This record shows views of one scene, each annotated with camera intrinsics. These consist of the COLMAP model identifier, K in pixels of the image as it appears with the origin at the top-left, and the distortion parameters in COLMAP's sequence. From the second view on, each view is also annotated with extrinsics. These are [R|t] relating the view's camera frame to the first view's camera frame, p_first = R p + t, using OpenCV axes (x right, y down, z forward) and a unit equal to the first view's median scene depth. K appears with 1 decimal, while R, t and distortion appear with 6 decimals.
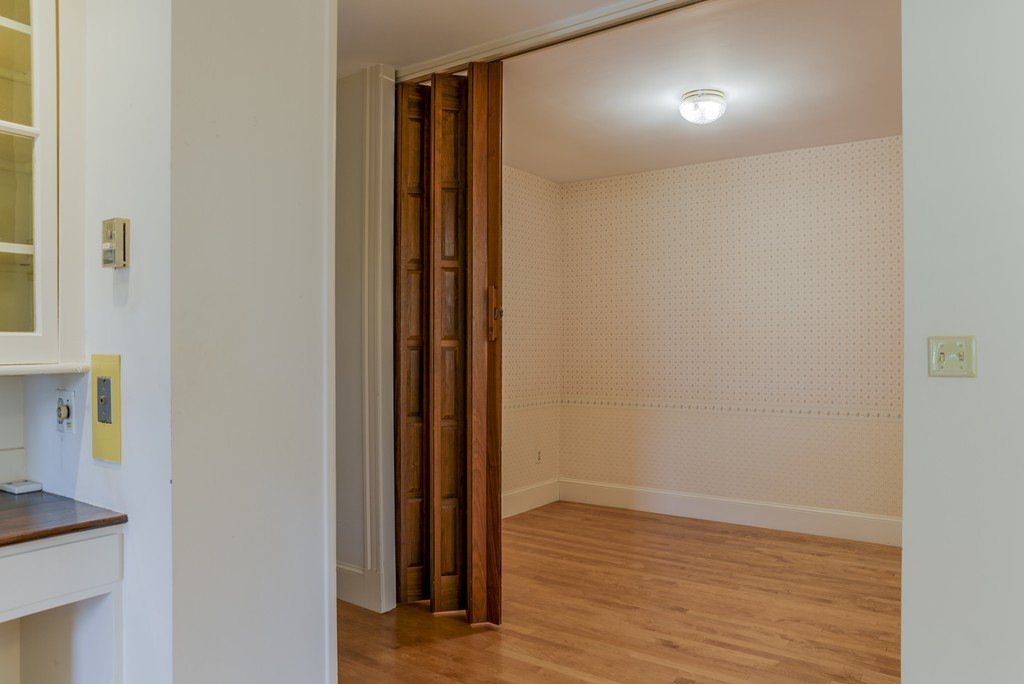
lens RADIAL K [[724.8, 0, 512.0], [0, 724.8, 347.5], [0, 0, 1]] dist [-0.075989, 0.039906]
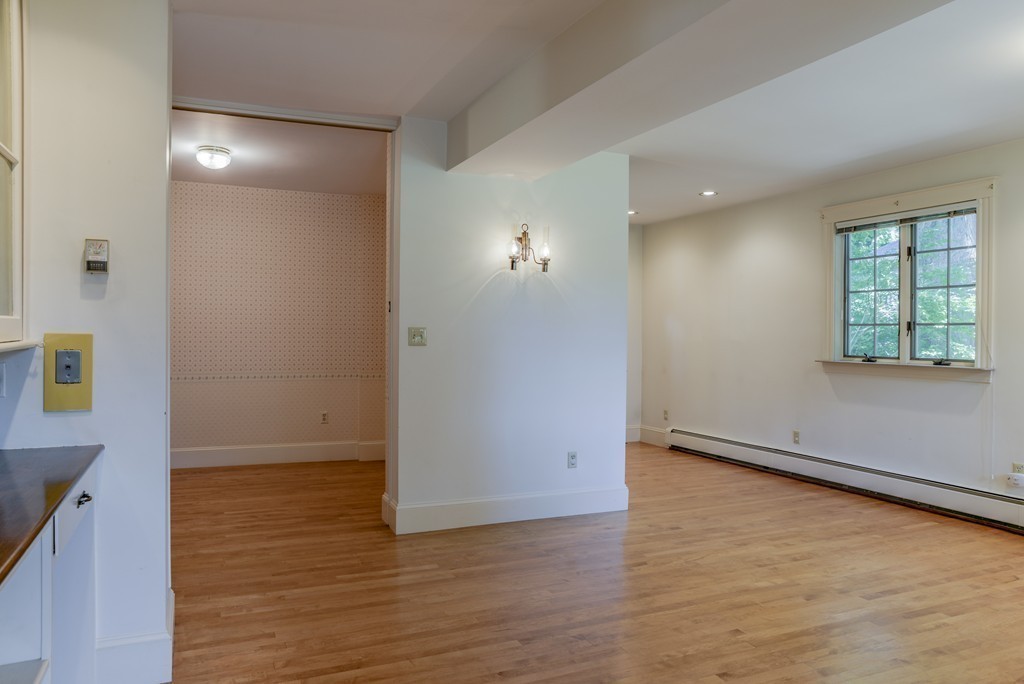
lens RADIAL K [[724.8, 0, 511.2], [0, 724.8, 340.9], [0, 0, 1]] dist [-0.075989, 0.039906]
pose [[0.515429, -0.003334, 0.856926, -1.144811], [-0.009671, 0.999906, 0.009707, 0.002426], [-0.856878, -0.013291, 0.515348, -0.397094]]
